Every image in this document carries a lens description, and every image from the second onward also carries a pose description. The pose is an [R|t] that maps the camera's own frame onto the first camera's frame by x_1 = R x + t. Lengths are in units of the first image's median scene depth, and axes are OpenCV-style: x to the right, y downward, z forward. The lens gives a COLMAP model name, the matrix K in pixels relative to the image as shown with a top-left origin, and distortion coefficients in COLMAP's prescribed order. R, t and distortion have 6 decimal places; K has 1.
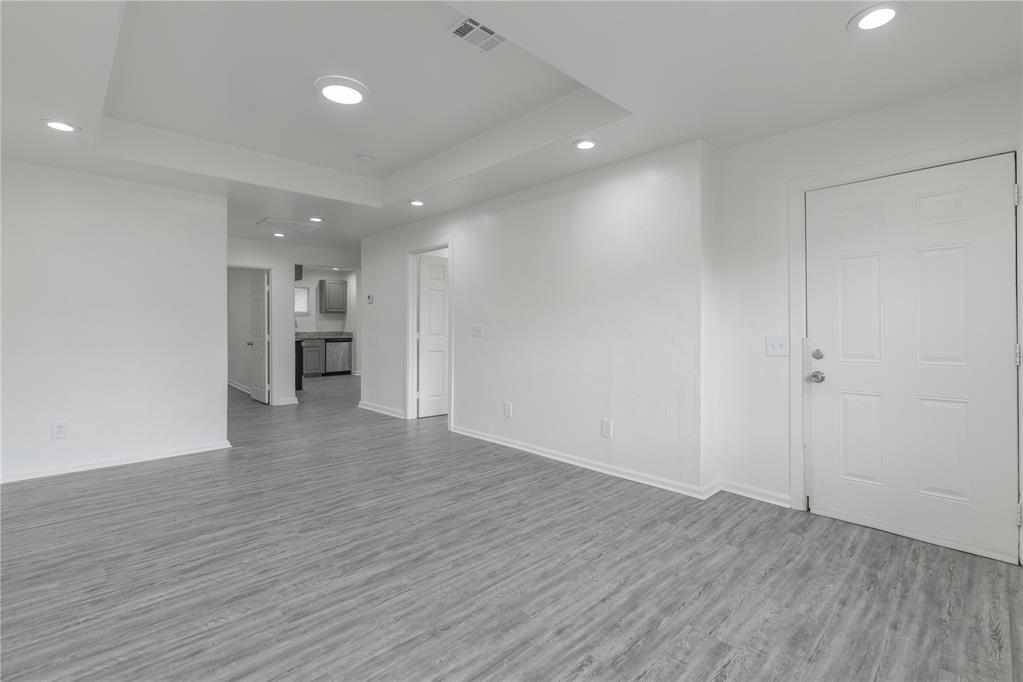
lens RADIAL K [[463.3, 0, 507.3], [0, 463.3, 333.4], [0, 0, 1]] dist [-0.008137, 0.001827]
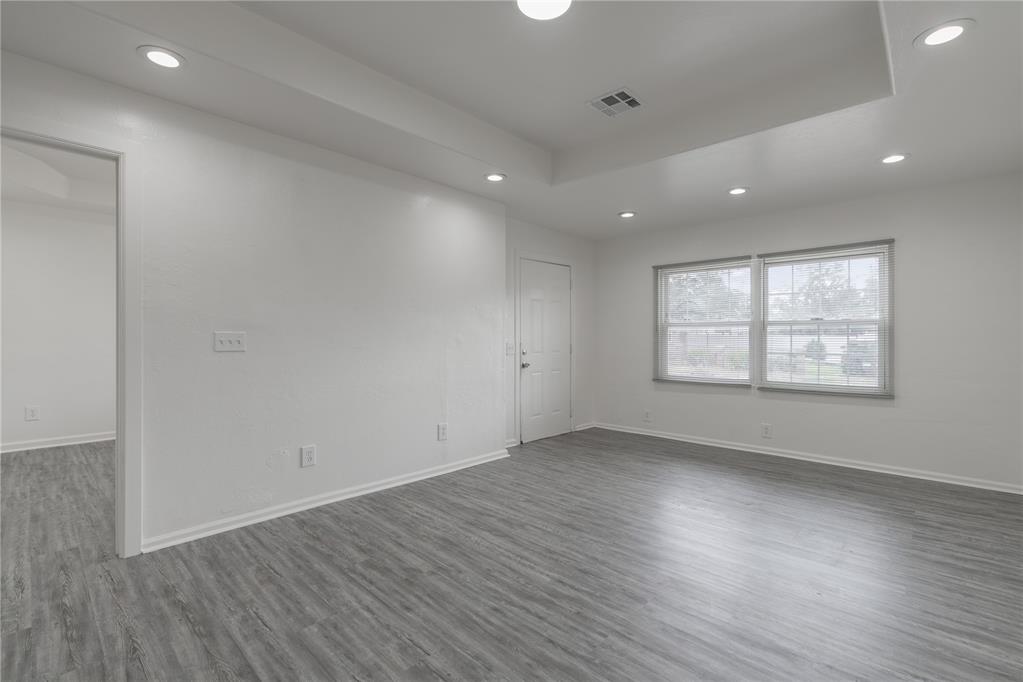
lens RADIAL K [[463.3, 0, 514.8], [0, 463.3, 340.7], [0, 0, 1]] dist [-0.008137, 0.001827]
pose [[-0.068534, -0.010034, 0.997598, -0.986350], [0.000808, 0.999949, 0.010113, -0.019559], [-0.997648, 0.001499, -0.068522, 1.031198]]
